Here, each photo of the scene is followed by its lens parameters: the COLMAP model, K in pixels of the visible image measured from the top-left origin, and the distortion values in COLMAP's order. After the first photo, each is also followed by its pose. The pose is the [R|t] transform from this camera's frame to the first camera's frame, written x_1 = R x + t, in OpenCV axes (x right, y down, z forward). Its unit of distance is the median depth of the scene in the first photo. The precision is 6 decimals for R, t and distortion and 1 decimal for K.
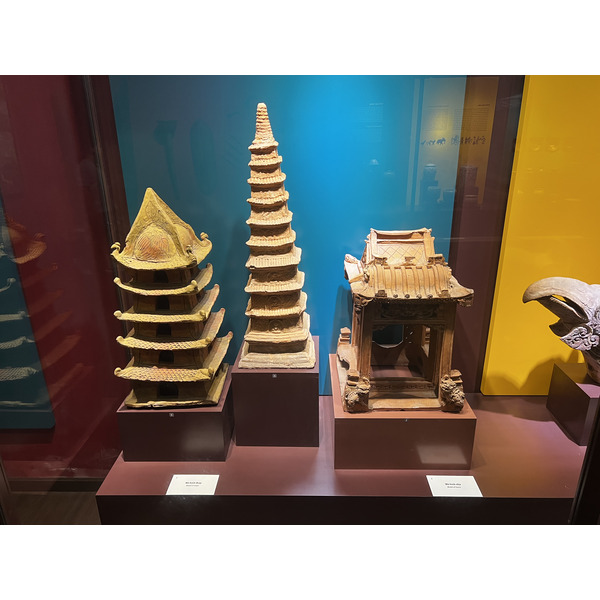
lens RADIAL K [[459.7, 0, 295.5], [0, 459.7, 301.1], [0, 0, 1]] dist [0.030937, -0.009094]
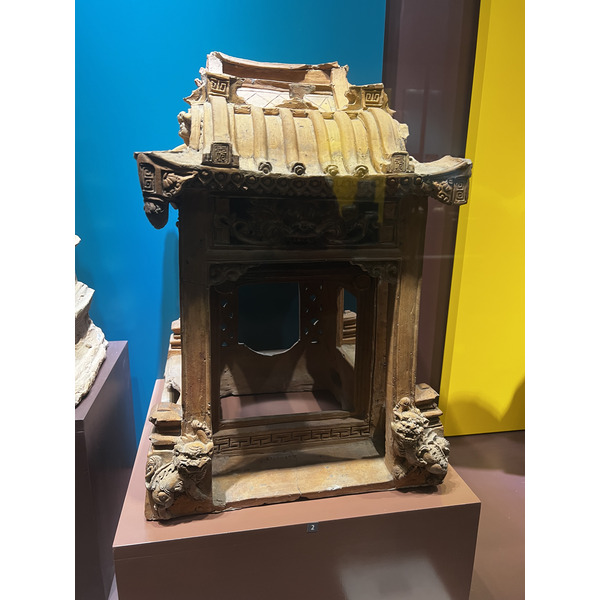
lens RADIAL K [[459.7, 0, 301.5], [0, 459.7, 296.4], [0, 0, 1]] dist [0.030937, -0.009094]
pose [[0.975570, -0.019906, 0.218786, 0.150121], [0.042968, 0.993941, -0.101164, 0.106318], [-0.215447, 0.108094, 0.970515, 0.605627]]
